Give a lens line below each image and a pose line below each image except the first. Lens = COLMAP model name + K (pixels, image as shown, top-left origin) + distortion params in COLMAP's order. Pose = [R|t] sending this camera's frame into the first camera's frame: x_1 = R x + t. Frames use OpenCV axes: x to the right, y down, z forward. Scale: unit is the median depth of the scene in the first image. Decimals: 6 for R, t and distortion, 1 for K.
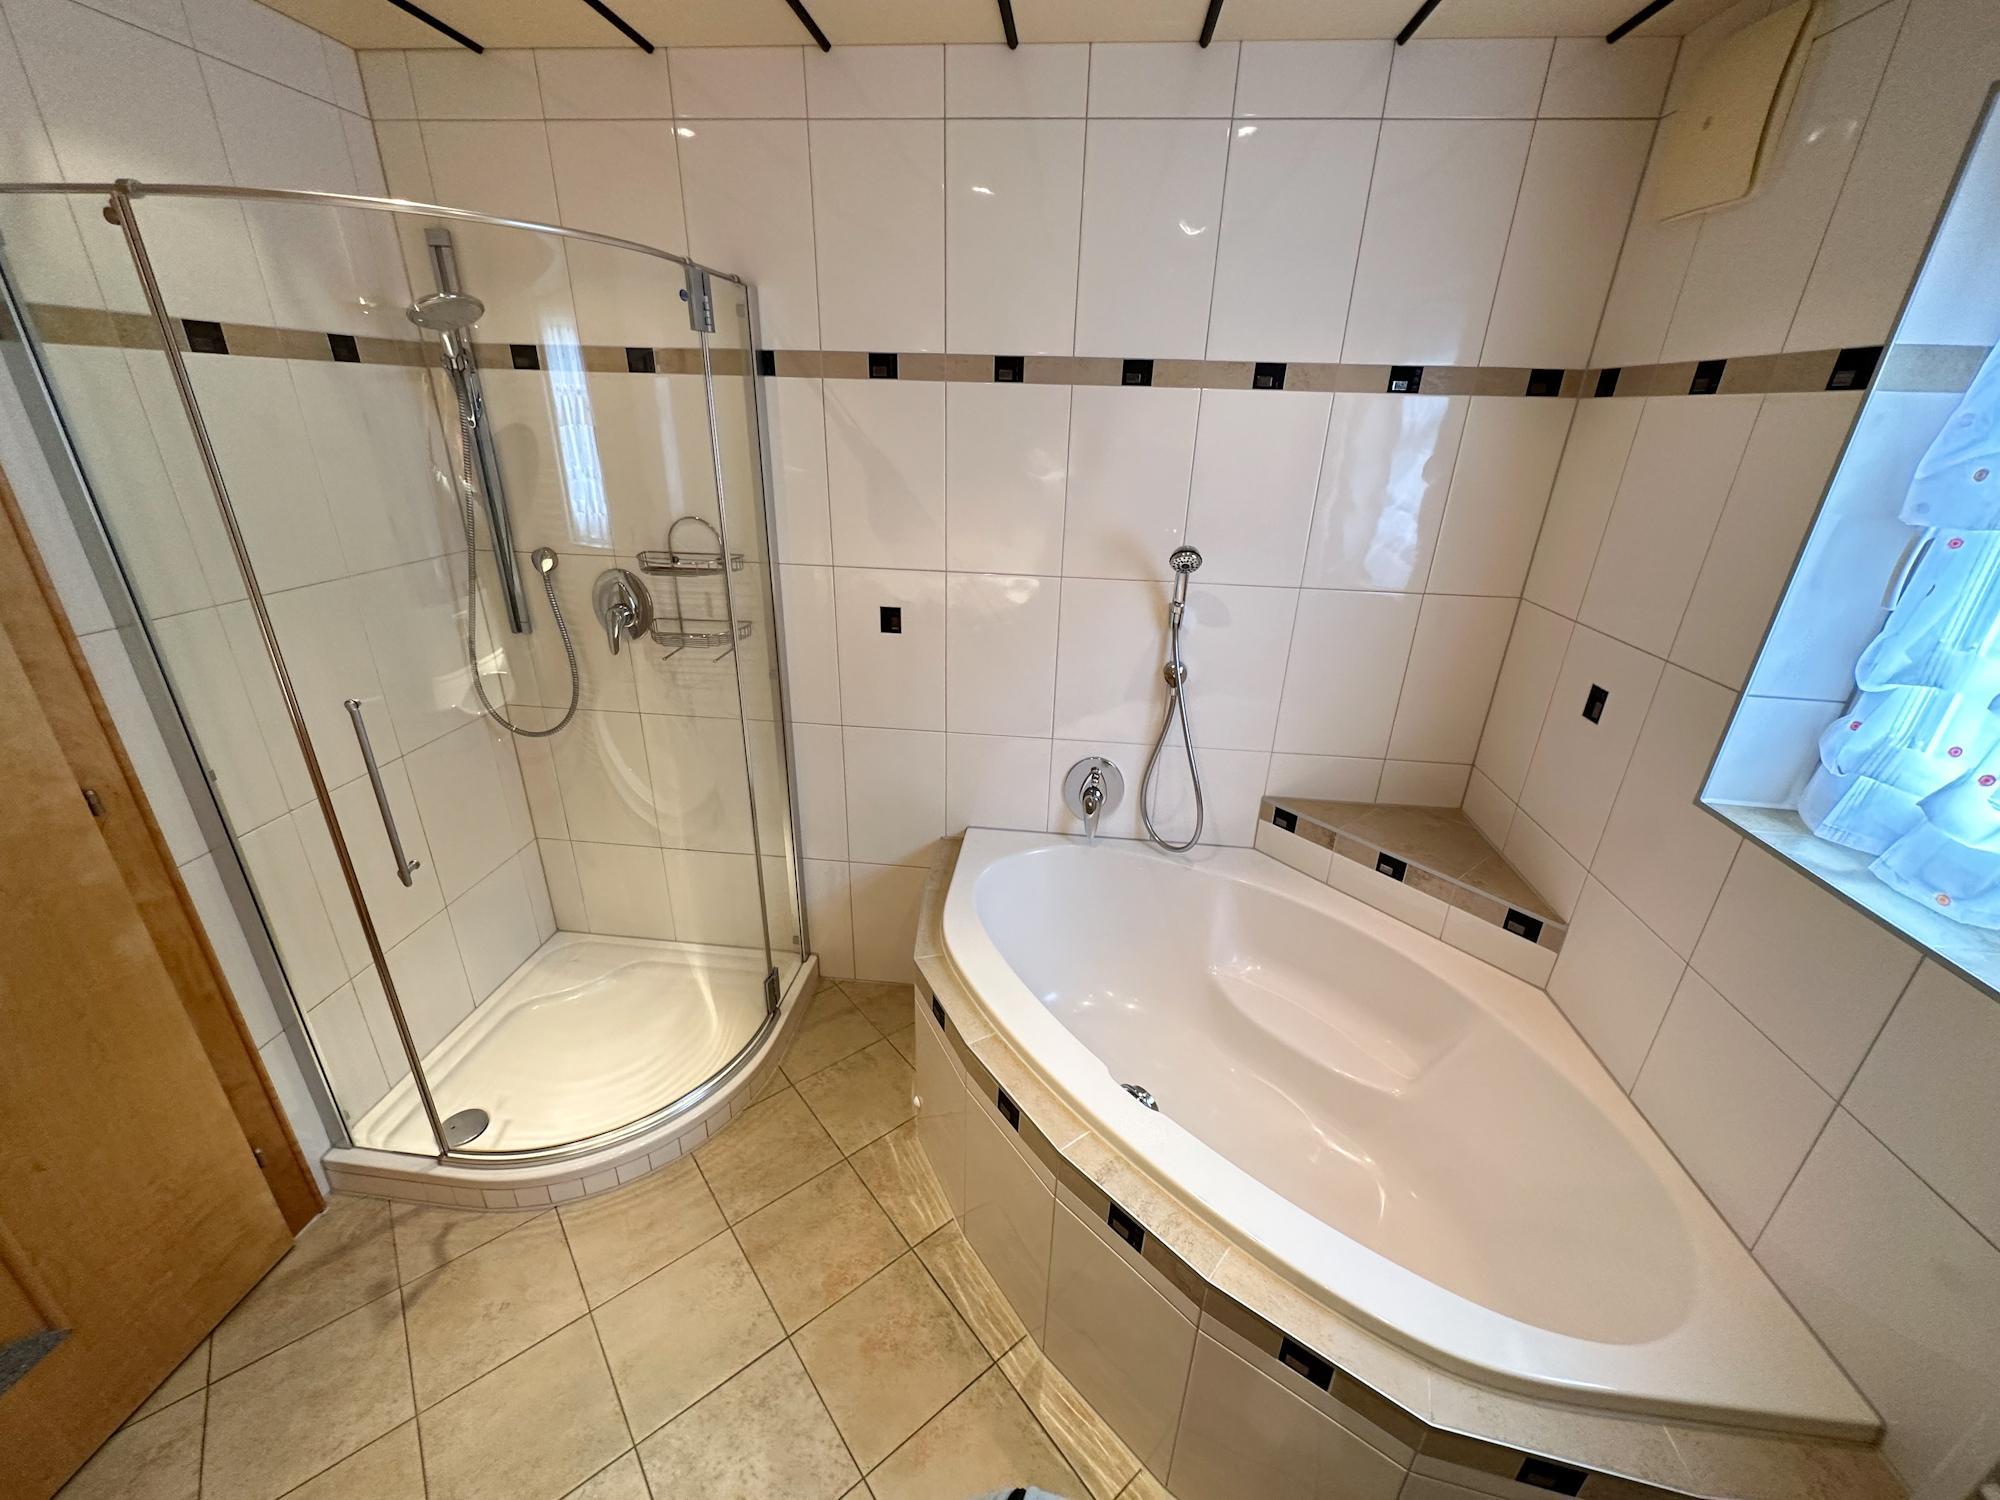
lens RADIAL K [[797.6, 0, 1000.7], [0, 797.6, 747.1], [0, 0, 1]] dist [-0.003349, 0.000263]
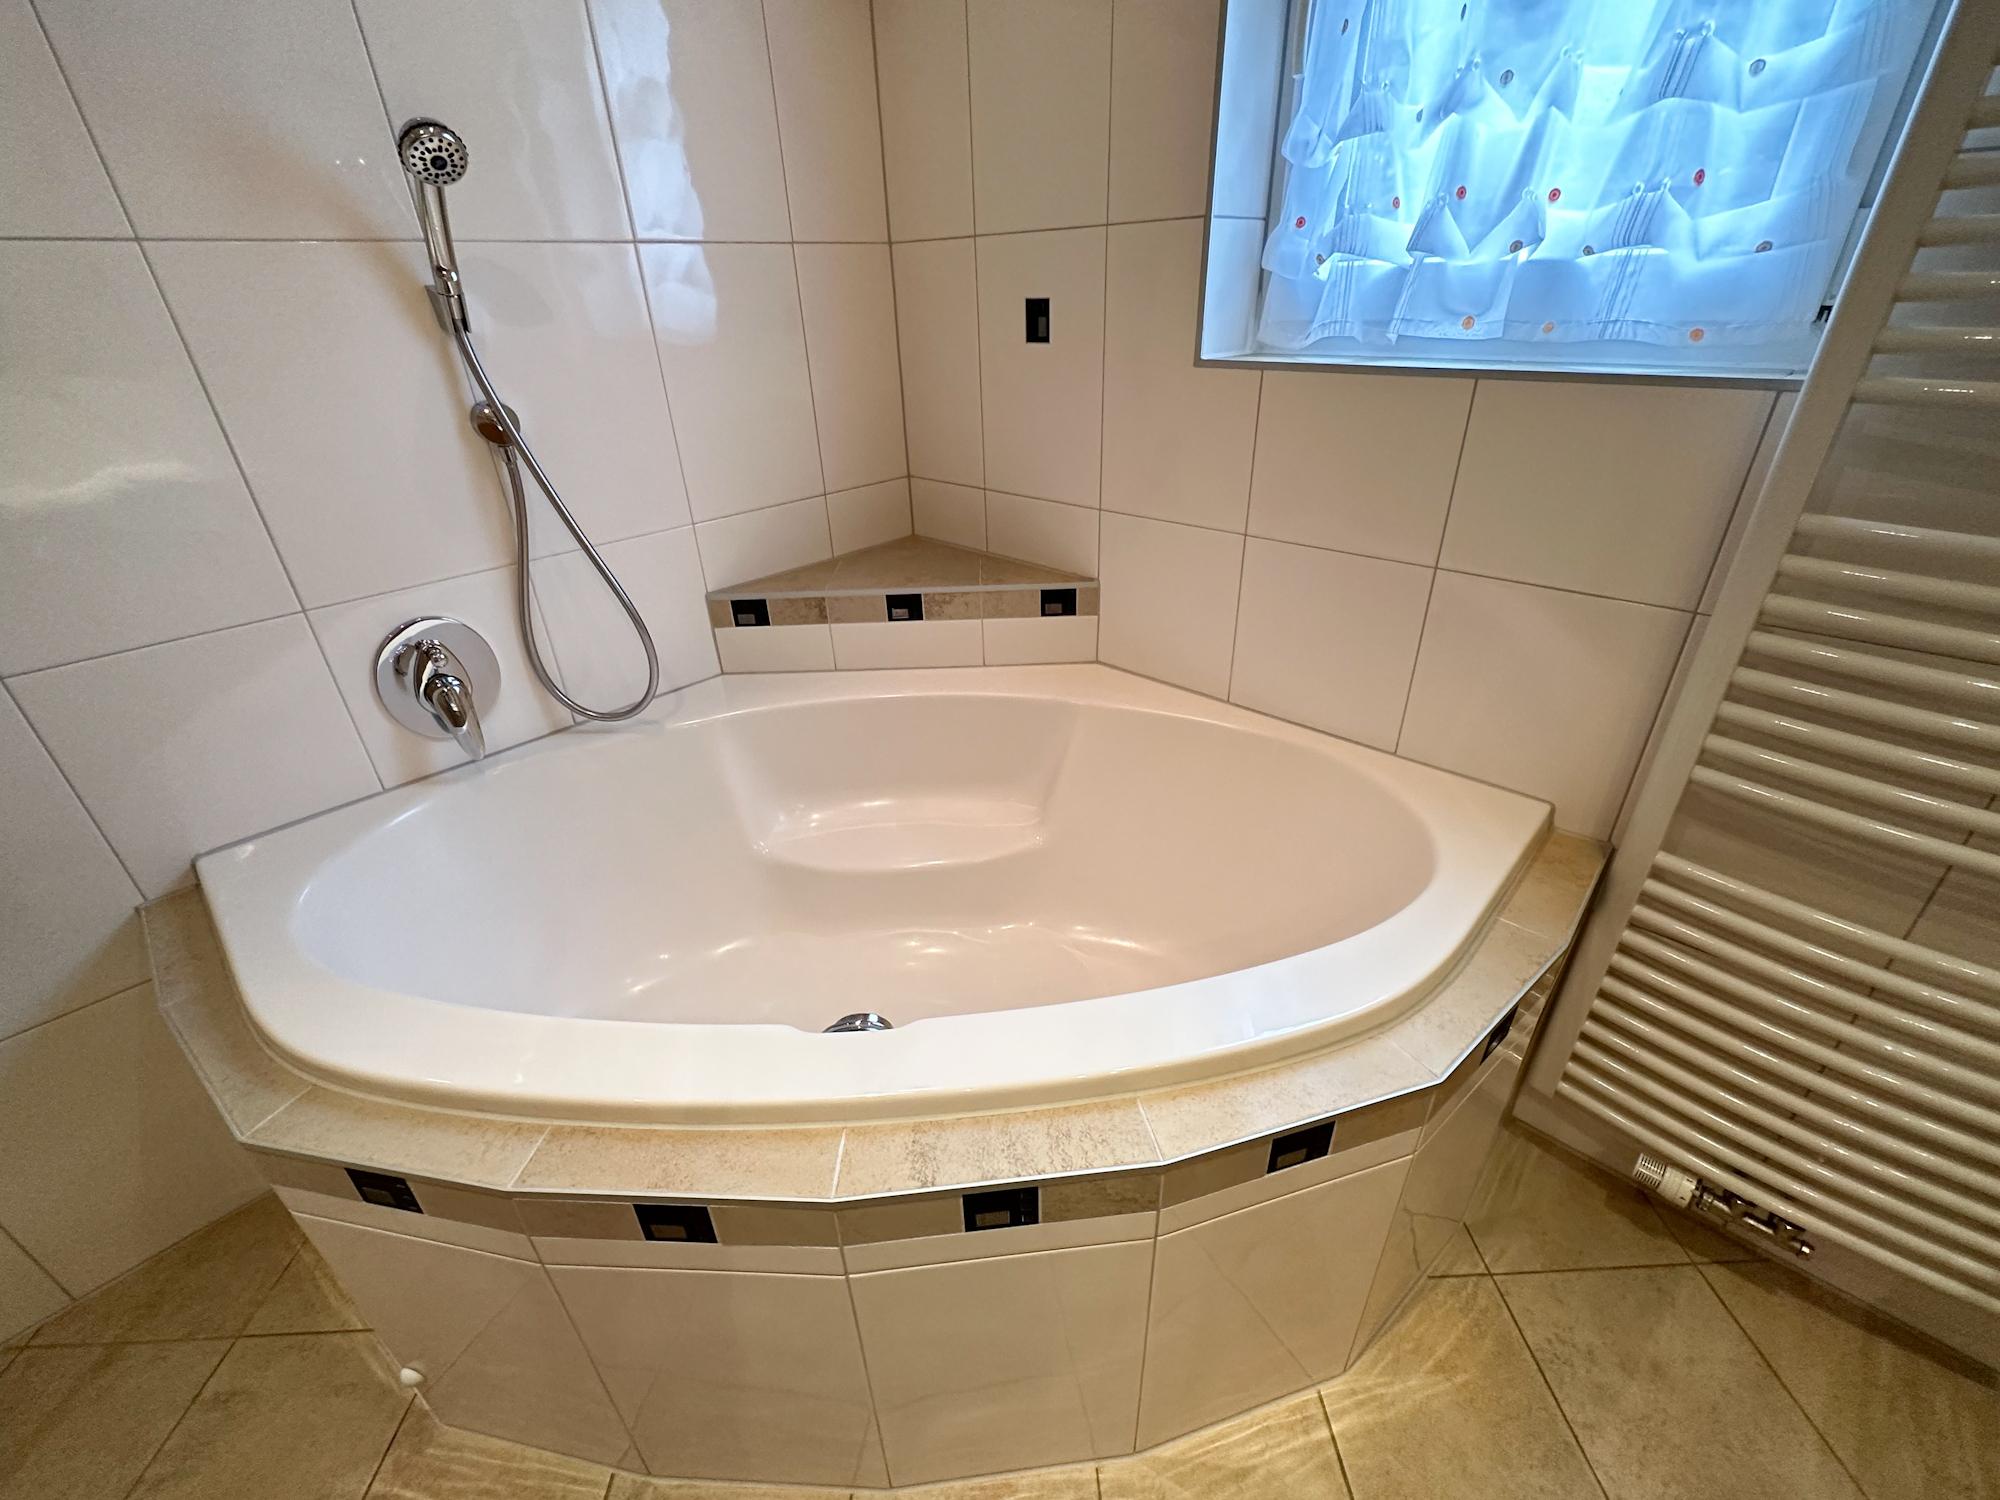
lens RADIAL K [[842.3, 0, 1004.2], [0, 842.3, 749.7], [0, 0, 1]] dist [-0.000375, 0.000310]
pose [[0.607170, -0.423274, 0.672446, -0.069526], [0.352876, 0.901906, 0.249087, 0.104130], [-0.711915, 0.086051, 0.696974, 0.360205]]
